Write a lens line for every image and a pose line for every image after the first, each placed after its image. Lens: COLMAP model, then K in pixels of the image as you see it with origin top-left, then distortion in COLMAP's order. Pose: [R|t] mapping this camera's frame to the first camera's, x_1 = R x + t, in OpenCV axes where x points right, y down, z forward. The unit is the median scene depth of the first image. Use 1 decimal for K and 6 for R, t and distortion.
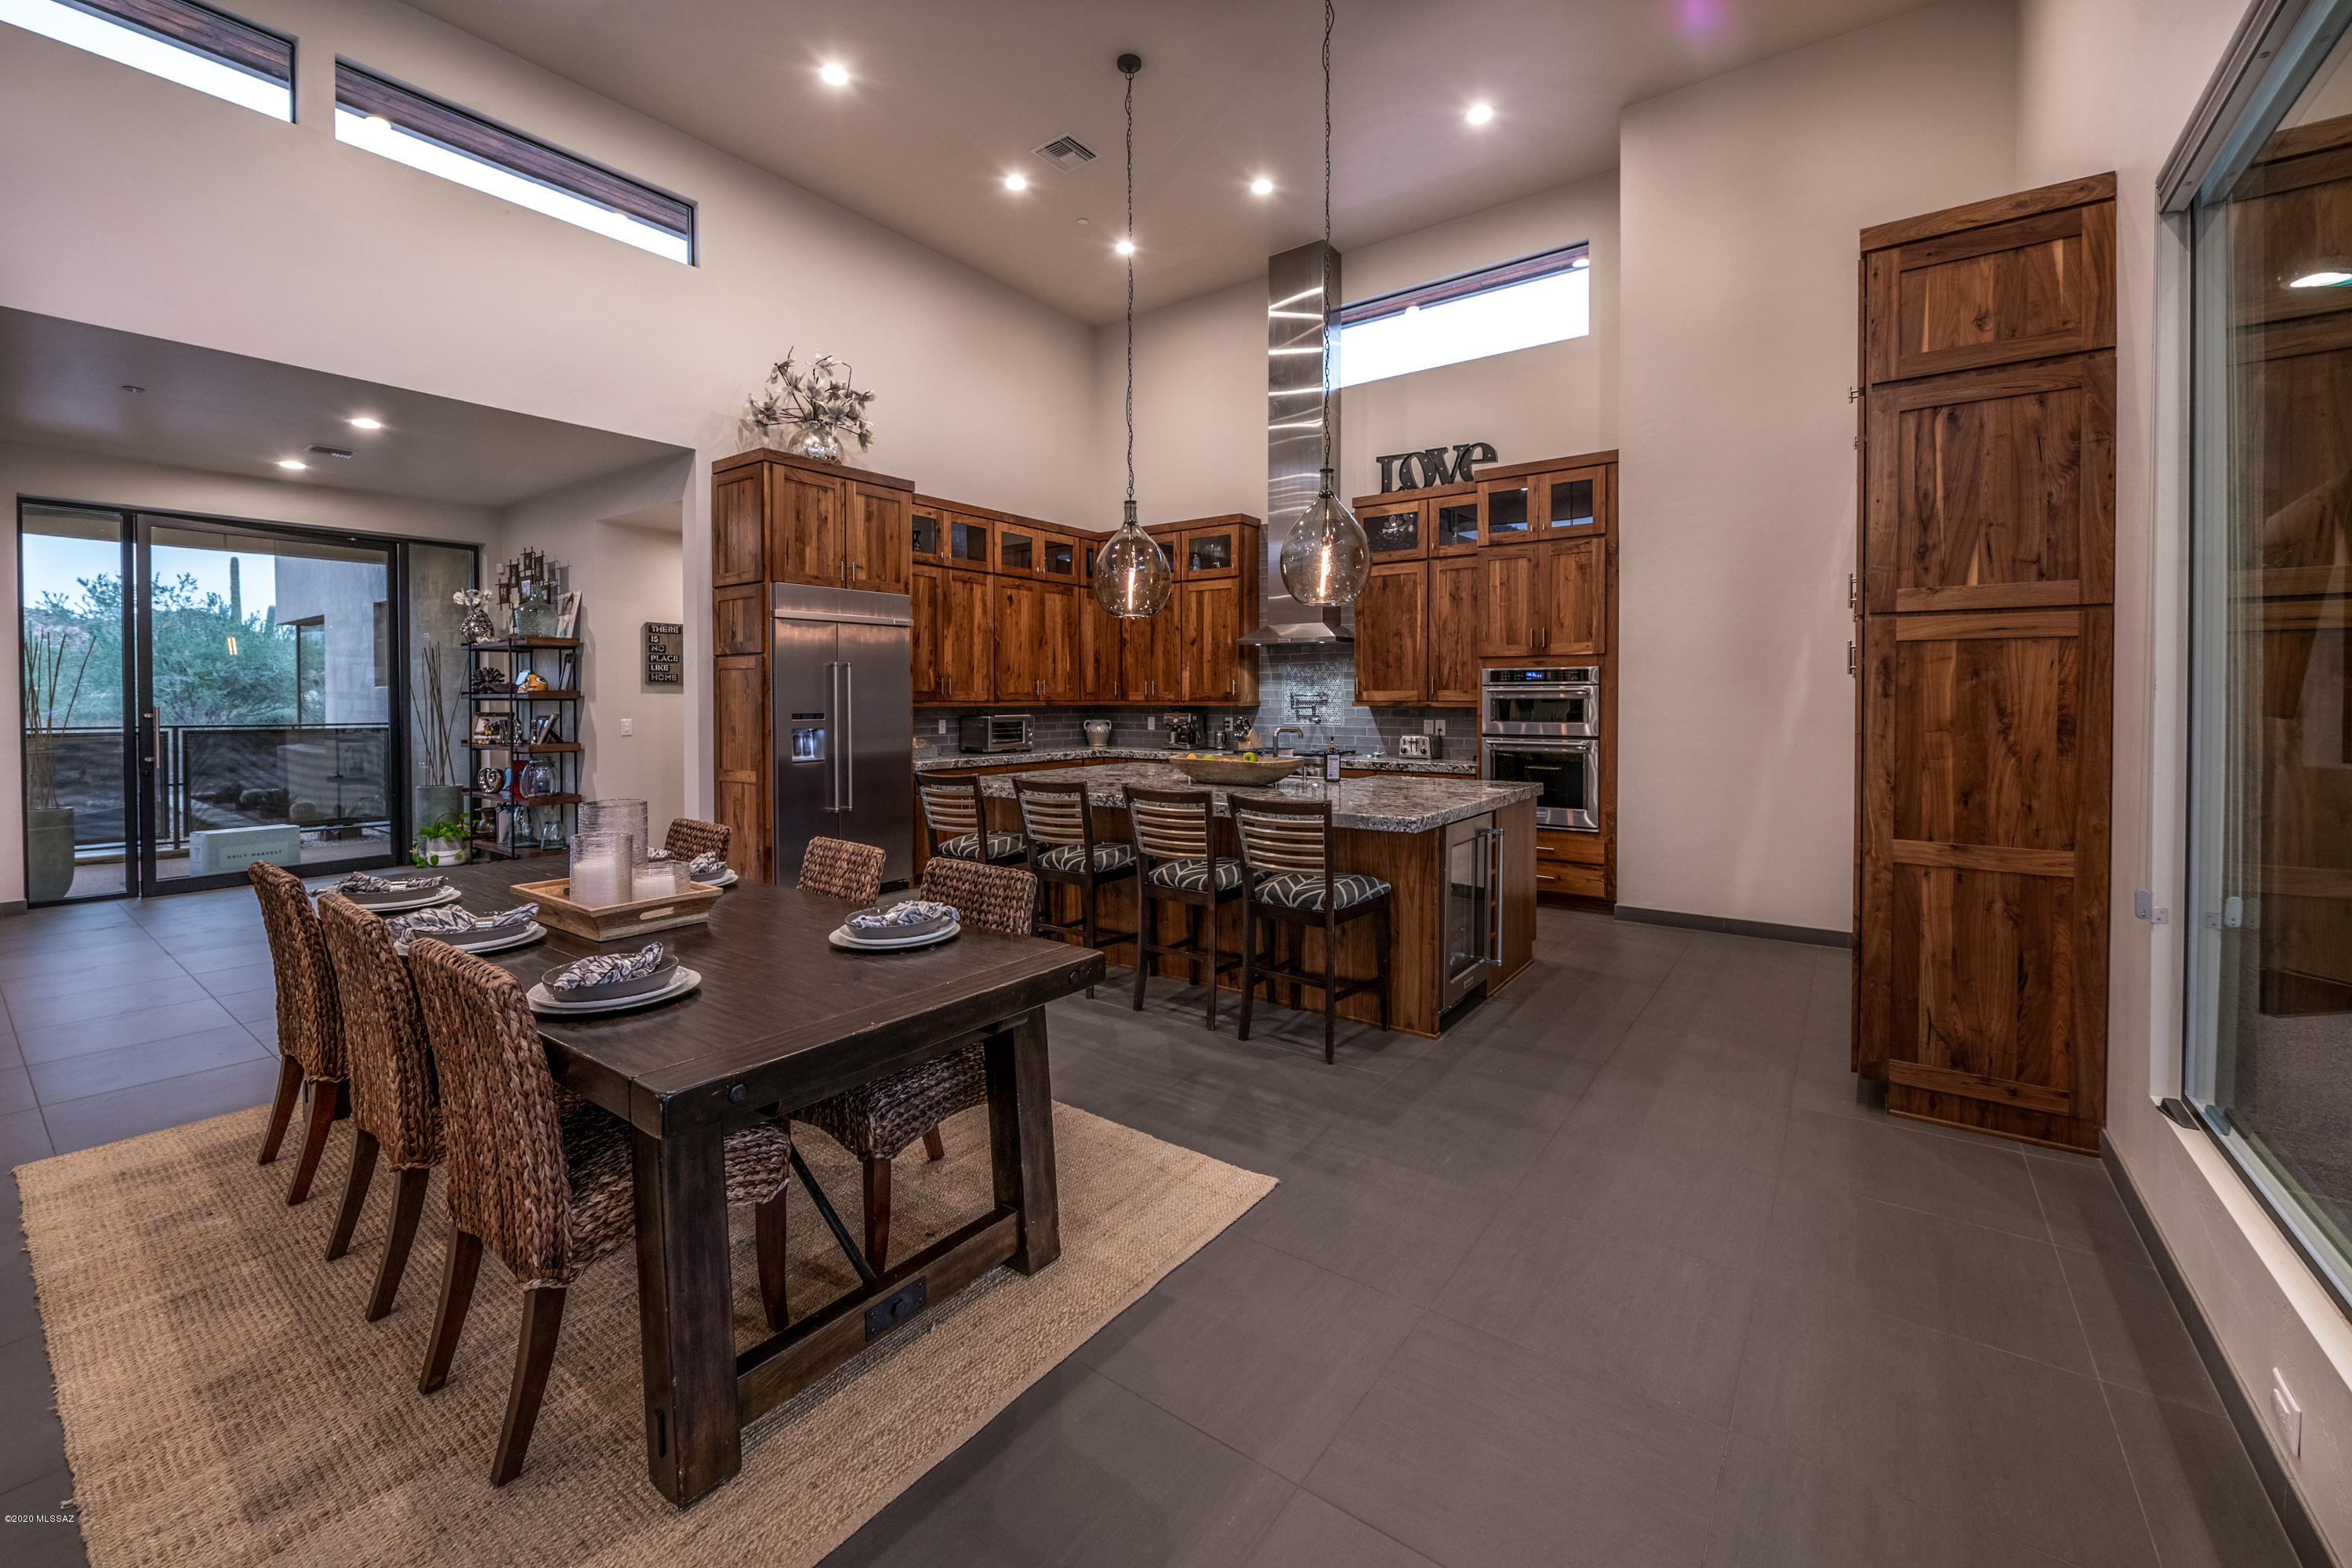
lens RADIAL K [[963.4, 0, 1168.4], [0, 963.4, 712.9], [0, 0, 1]] dist [-0.000657, -0.000001]
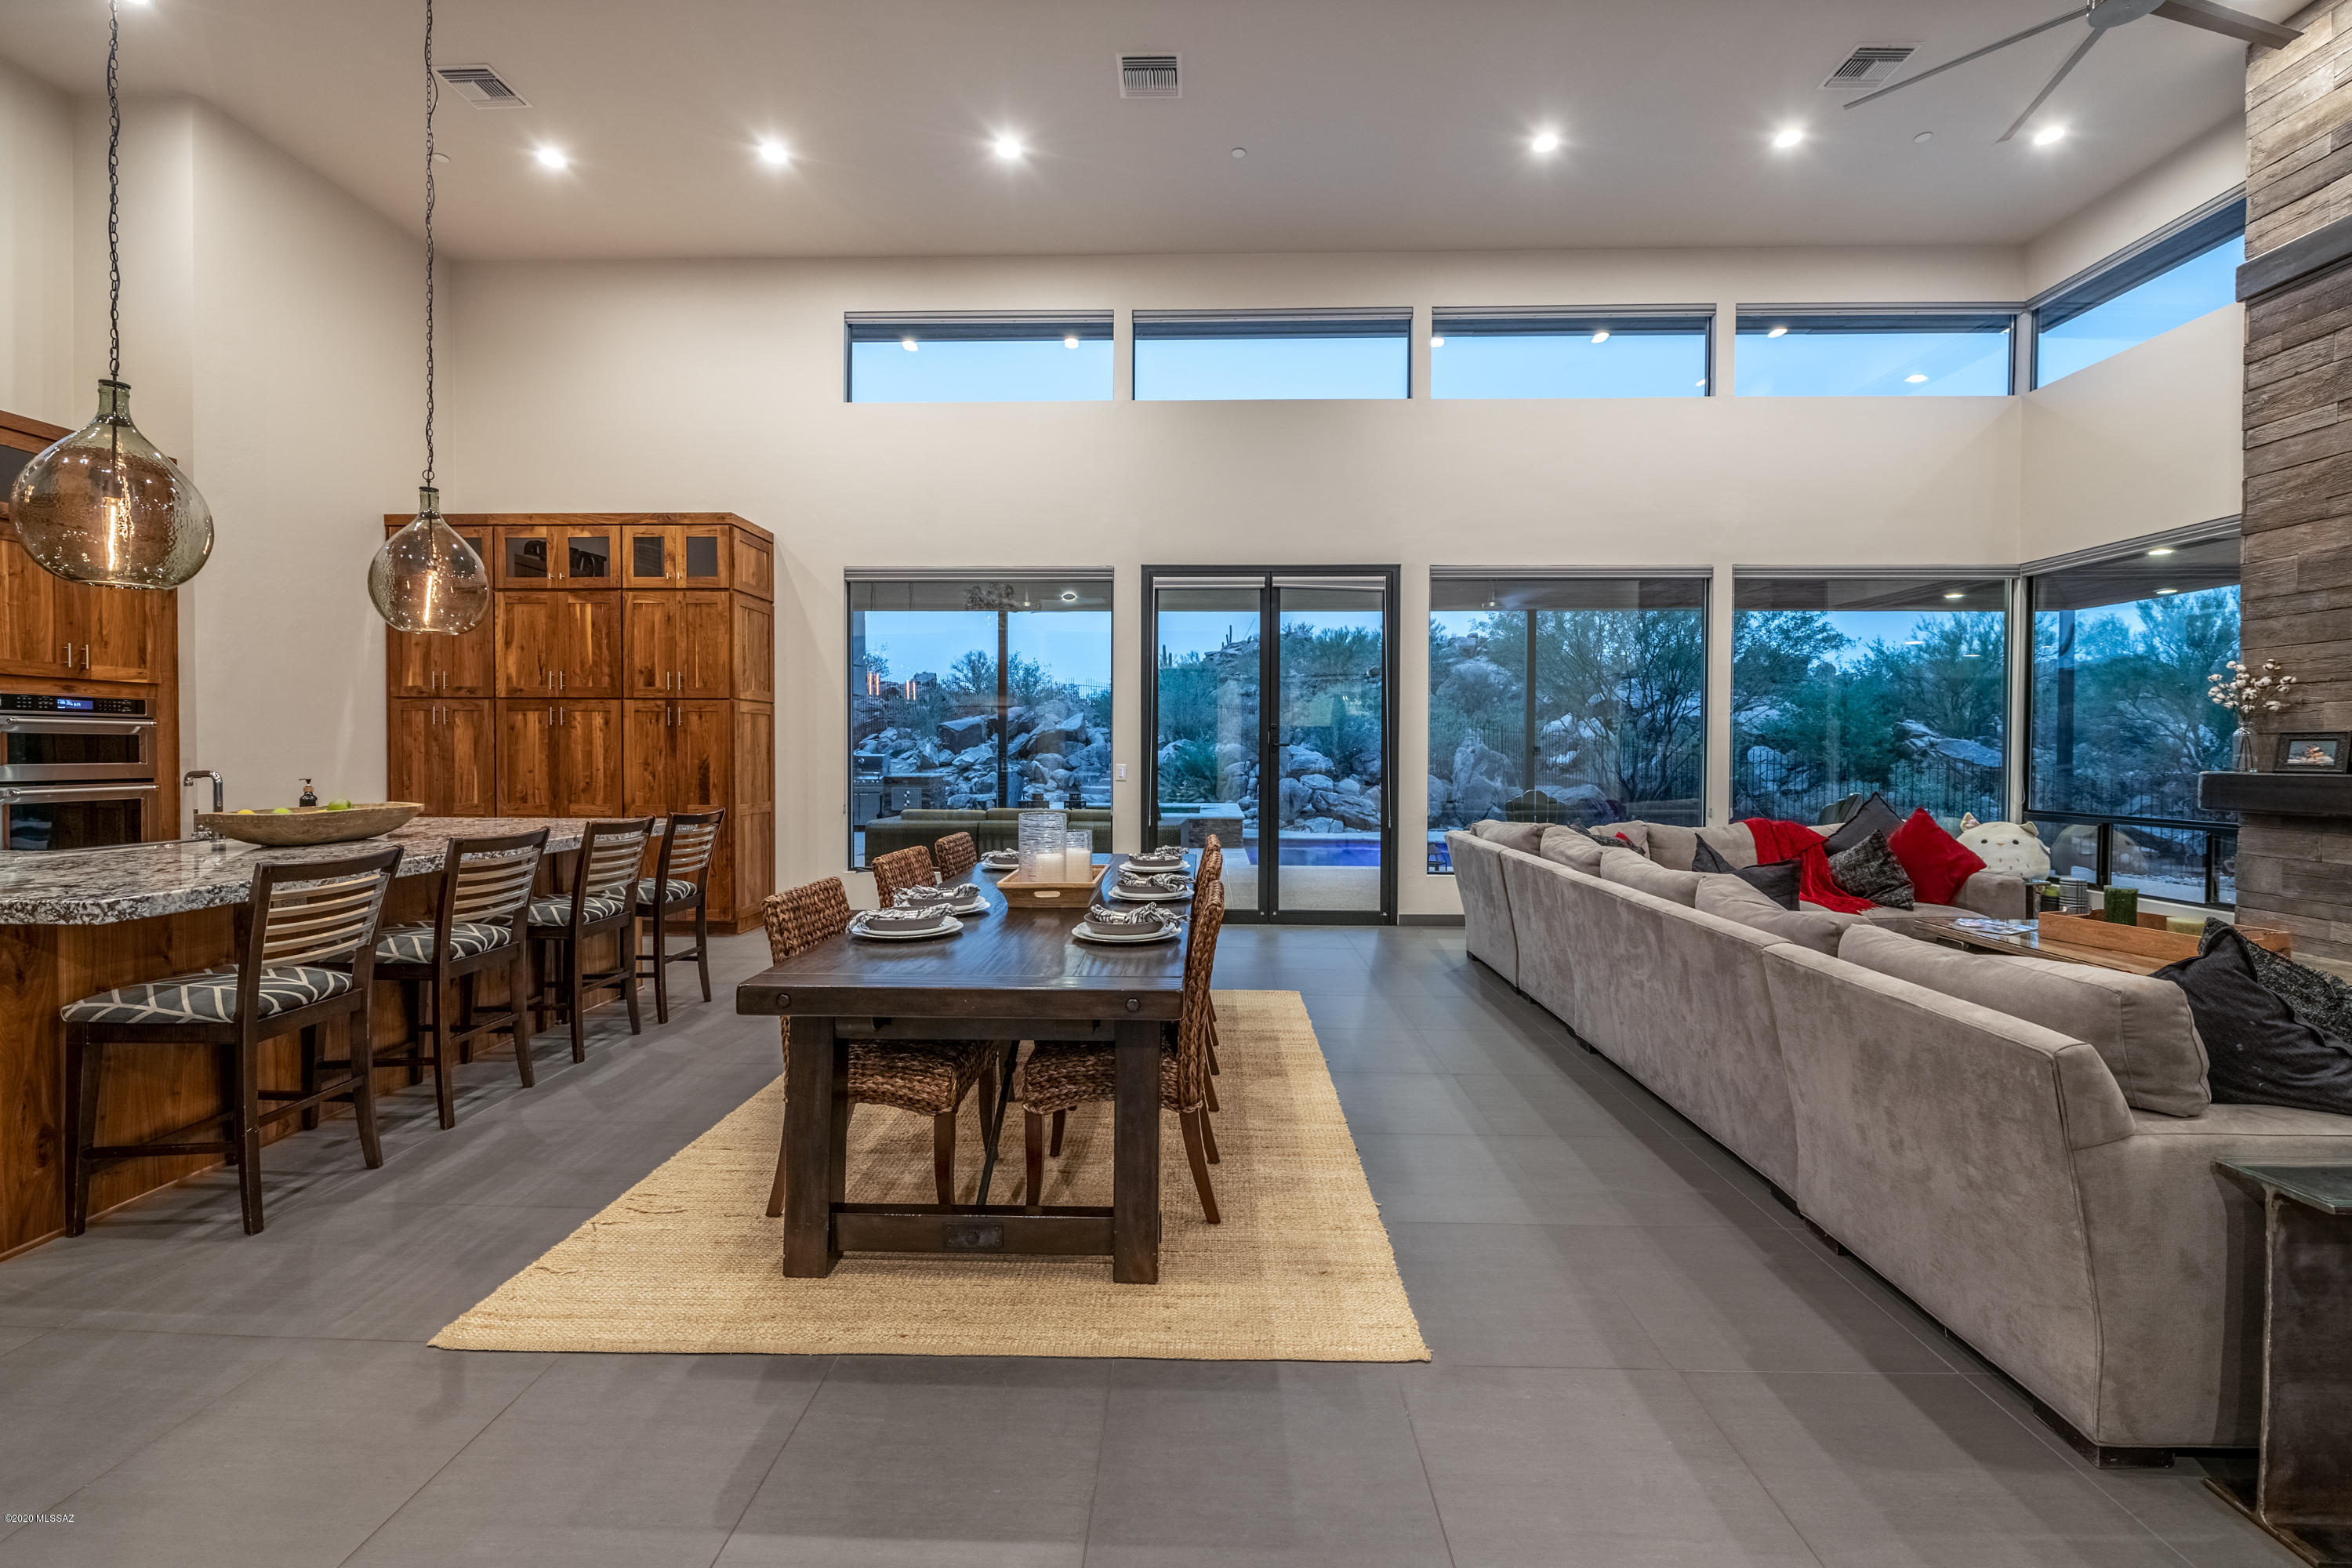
lens RADIAL K [[963.4, 0, 1168.4], [0, 963.4, 712.9], [0, 0, 1]] dist [-0.000657, -0.000001]
pose [[-0.575016, 0.019040, 0.817920, -0.872463], [0.016205, 0.999798, -0.011881, -0.008702], [-0.817981, 0.006423, -0.575209, 0.813855]]
